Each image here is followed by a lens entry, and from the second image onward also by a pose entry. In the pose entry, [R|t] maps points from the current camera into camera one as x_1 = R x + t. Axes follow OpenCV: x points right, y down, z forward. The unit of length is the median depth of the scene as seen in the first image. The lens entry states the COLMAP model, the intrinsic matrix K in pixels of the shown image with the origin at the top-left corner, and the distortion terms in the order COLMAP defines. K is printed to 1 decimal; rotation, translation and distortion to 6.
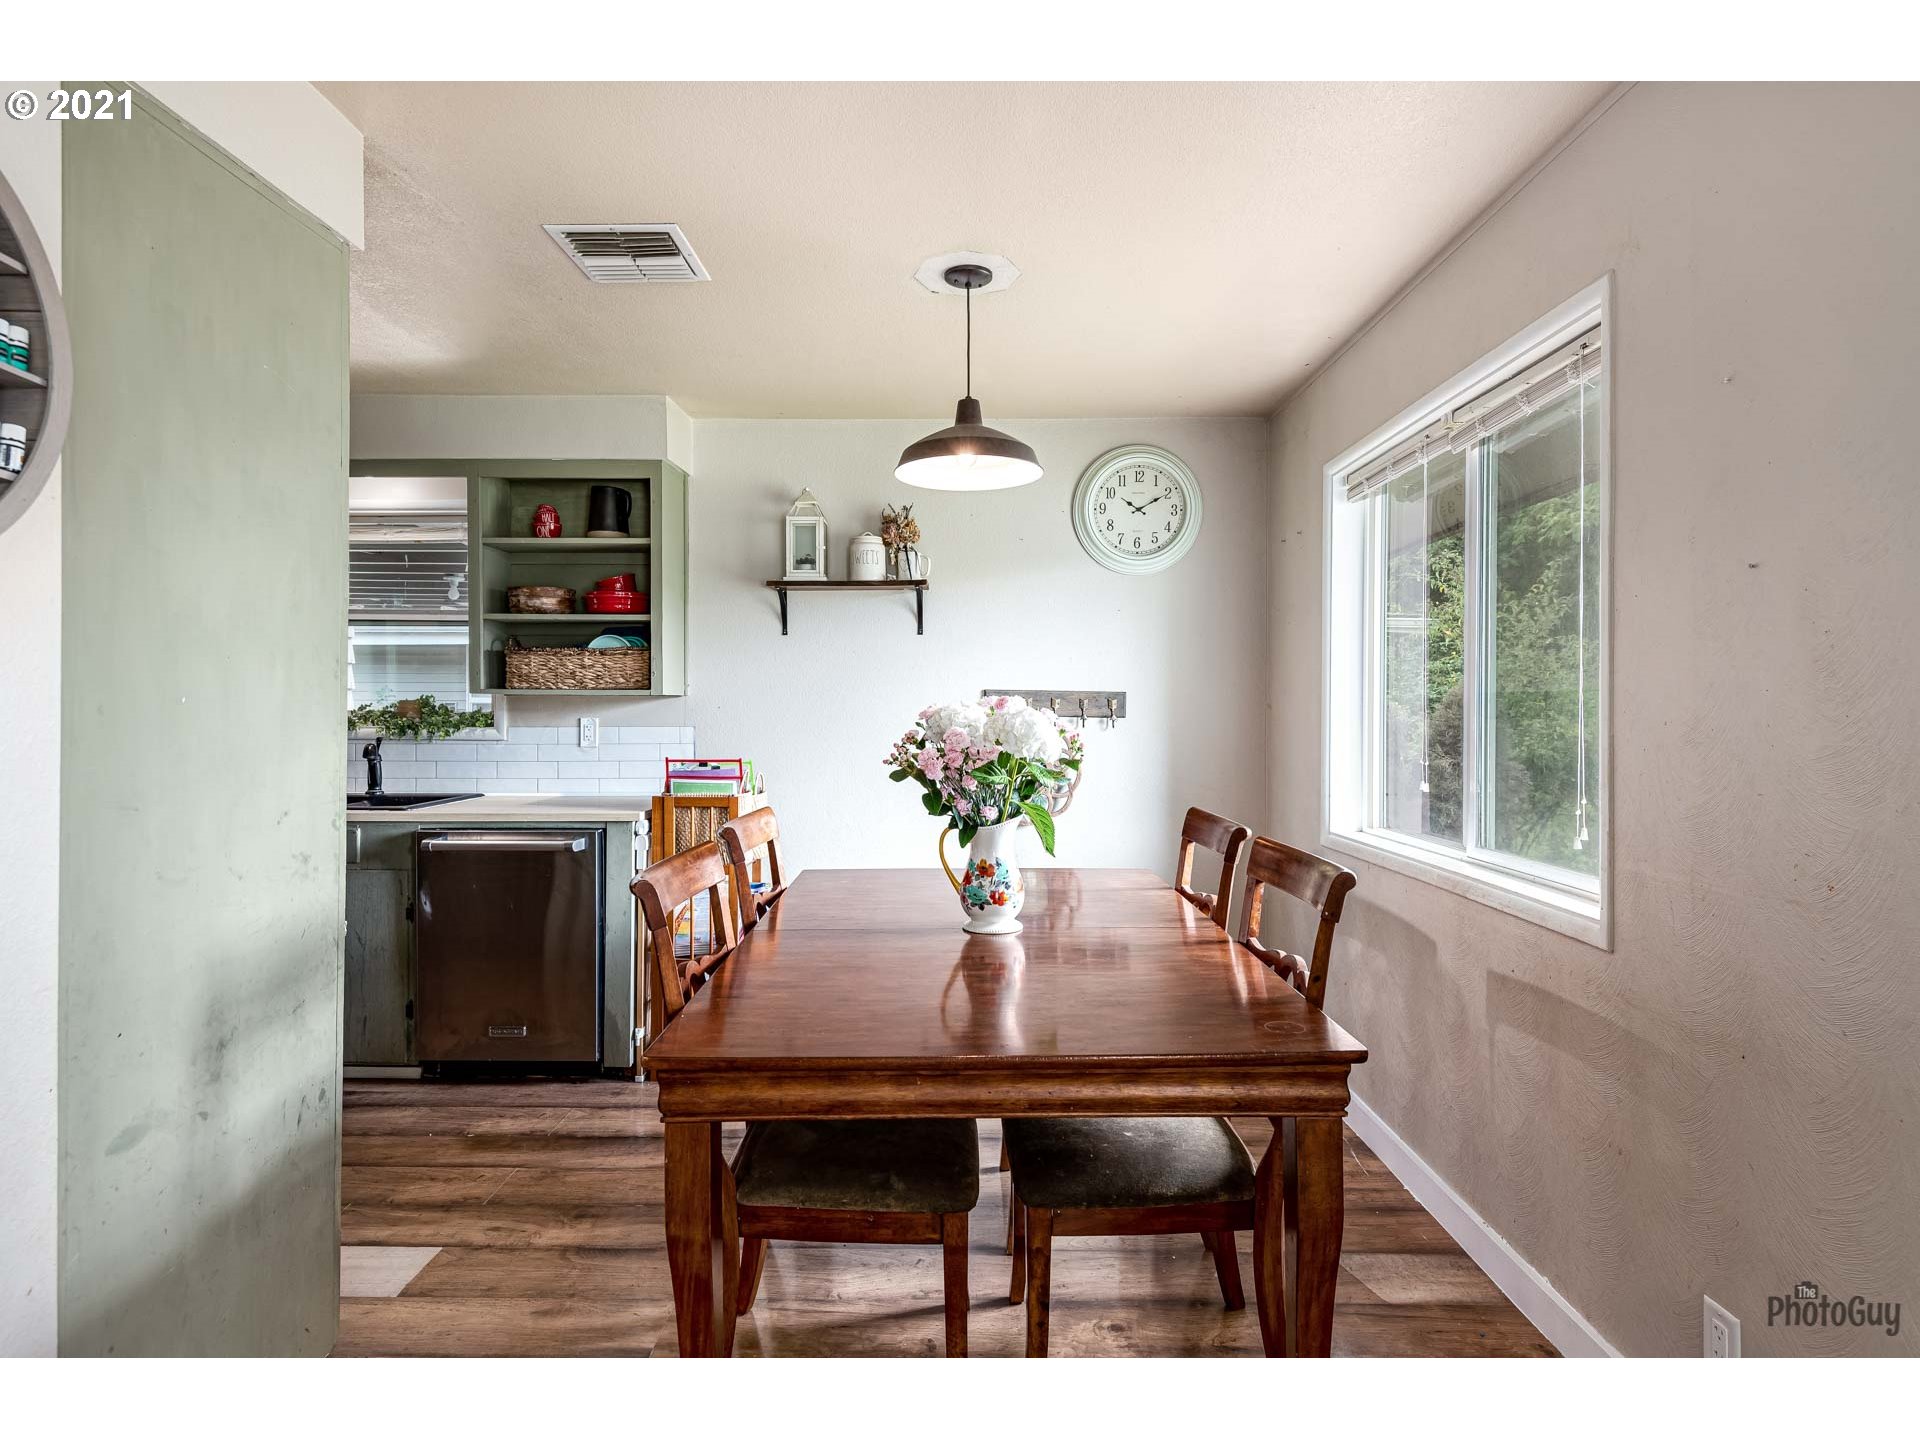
lens RADIAL K [[1010.1, 0, 936.8], [0, 1010.1, 713.7], [0, 0, 1]] dist [0.030072, -0.023628]
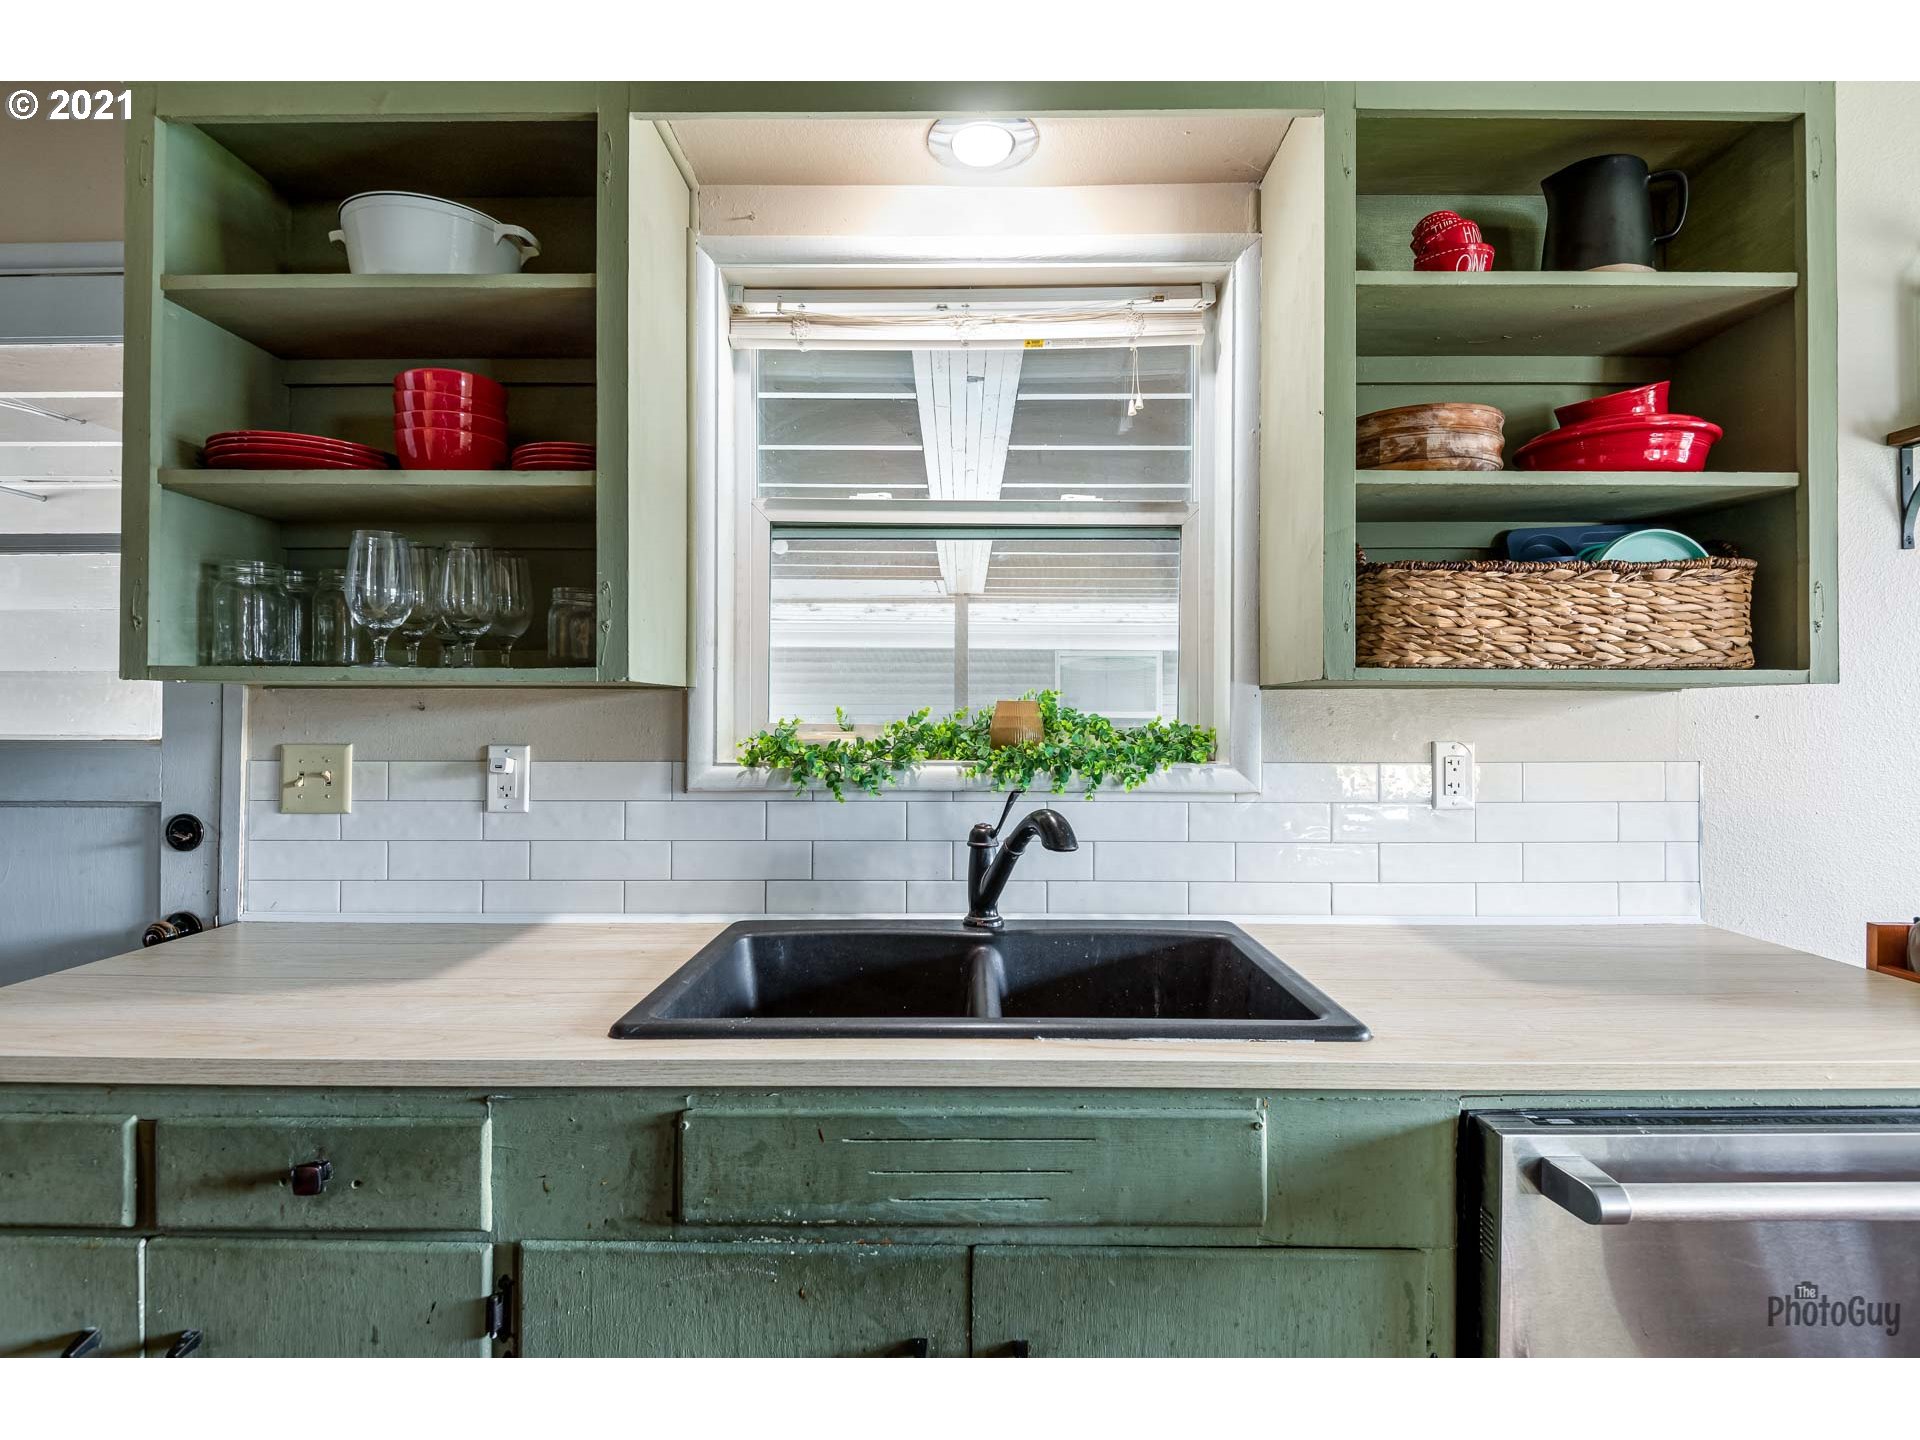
lens RADIAL K [[943.3, 0, 966.5], [0, 943.3, 713.0], [0, 0, 1]] dist [0.026115, -0.019656]
pose [[0.999578, -0.001610, 0.028995, -0.598032], [0.001909, 0.999945, -0.010298, -0.004172], [-0.028977, 0.010349, 0.999527, 0.645543]]
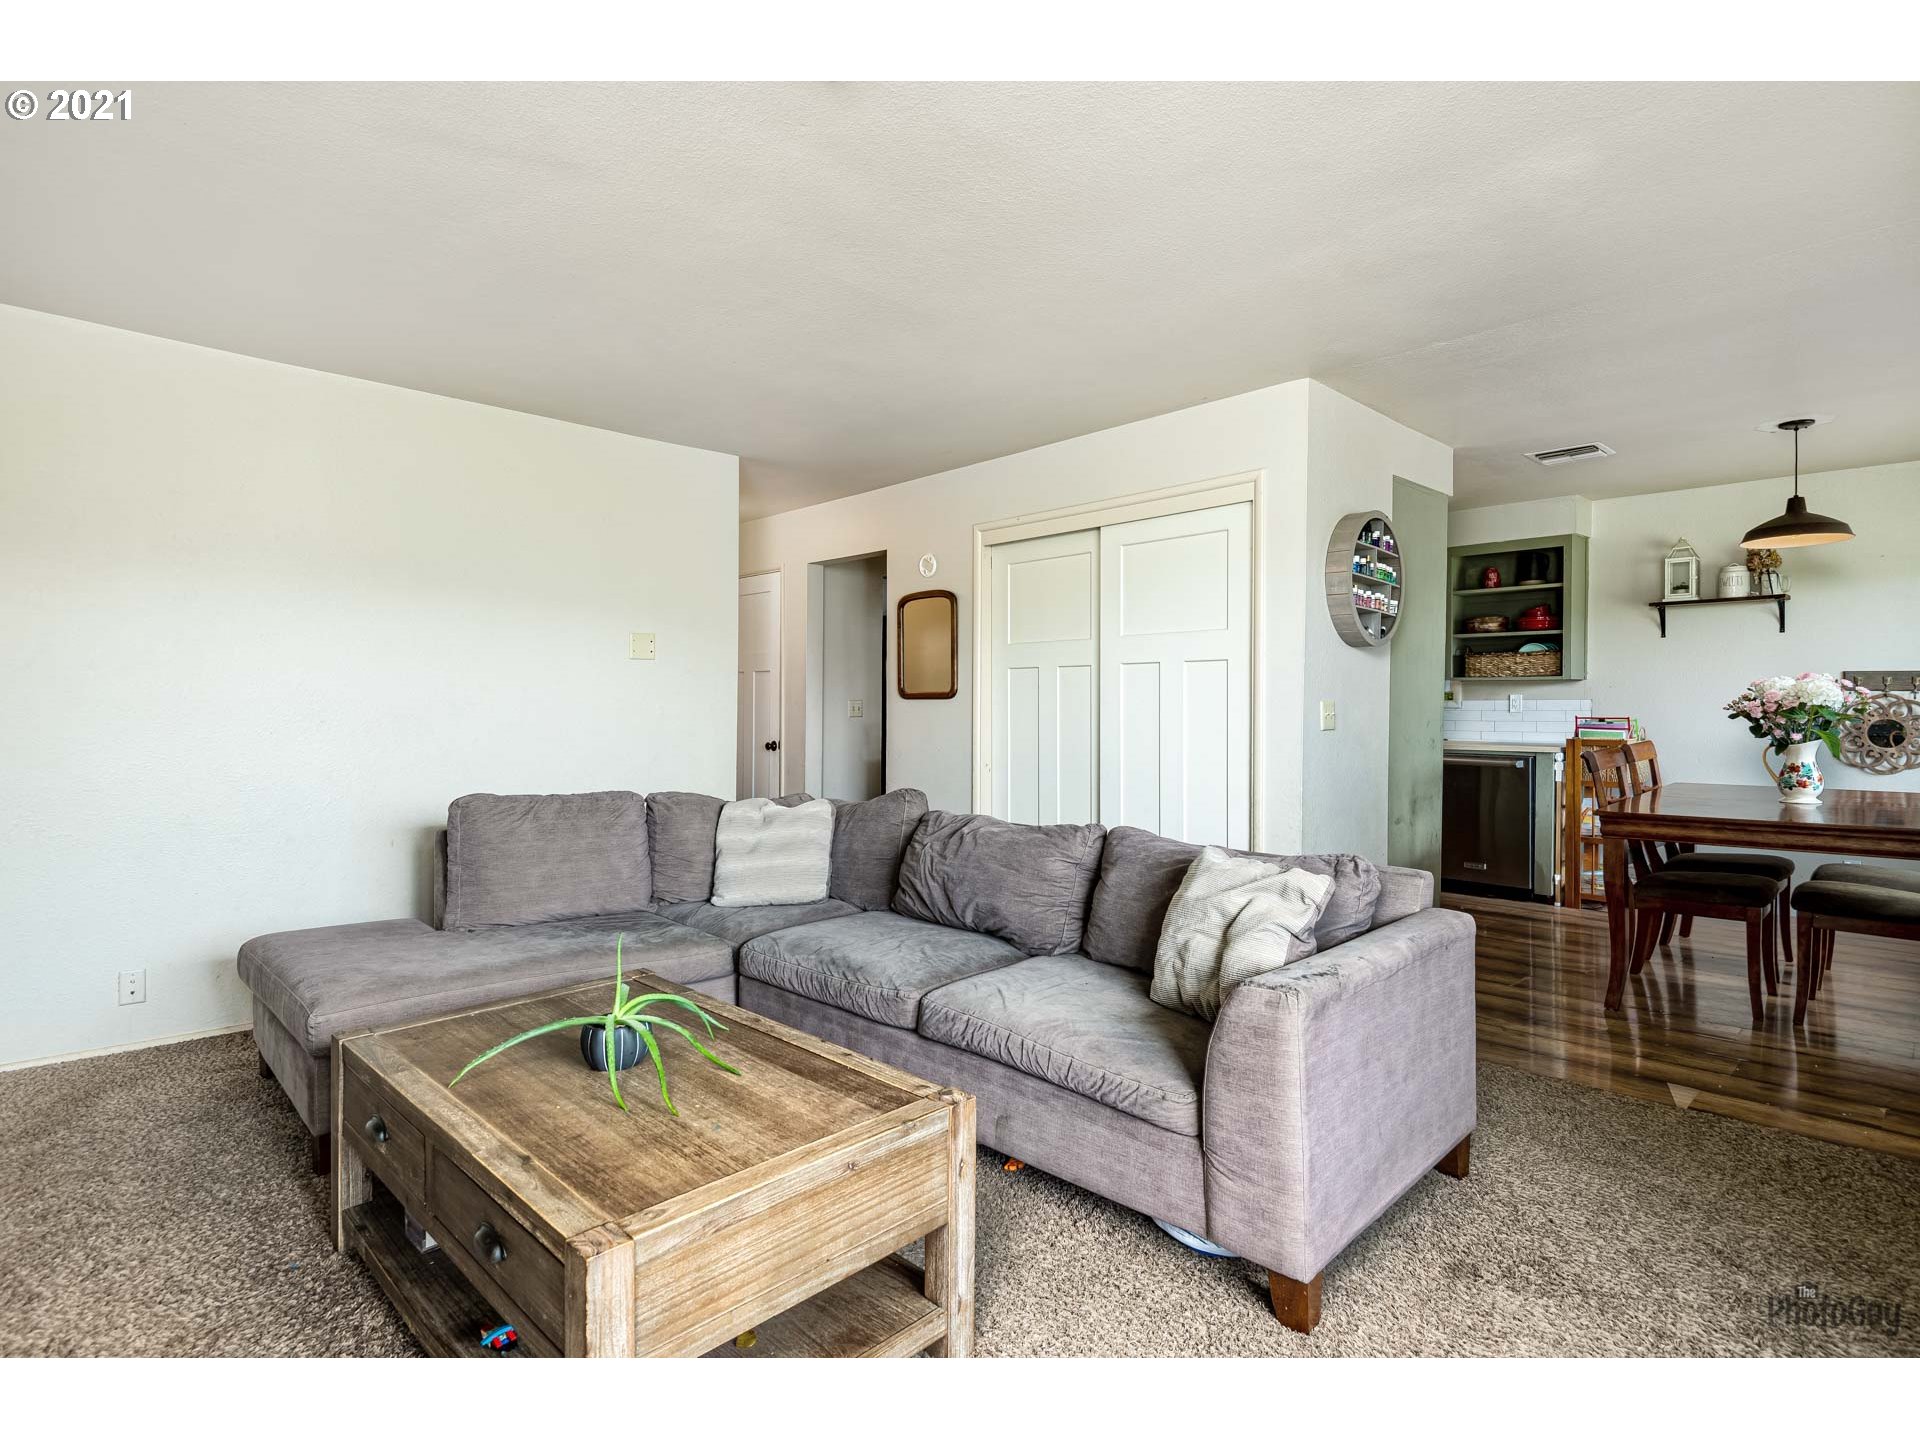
lens RADIAL K [[1010.1, 0, 936.8], [0, 1010.1, 713.7], [0, 0, 1]] dist [0.030072, -0.023628]
pose [[0.716078, 0.005758, -0.697996, 0.139616], [-0.003918, 0.999983, 0.004229, 0.033612], [0.698009, -0.000294, 0.716089, -0.869238]]
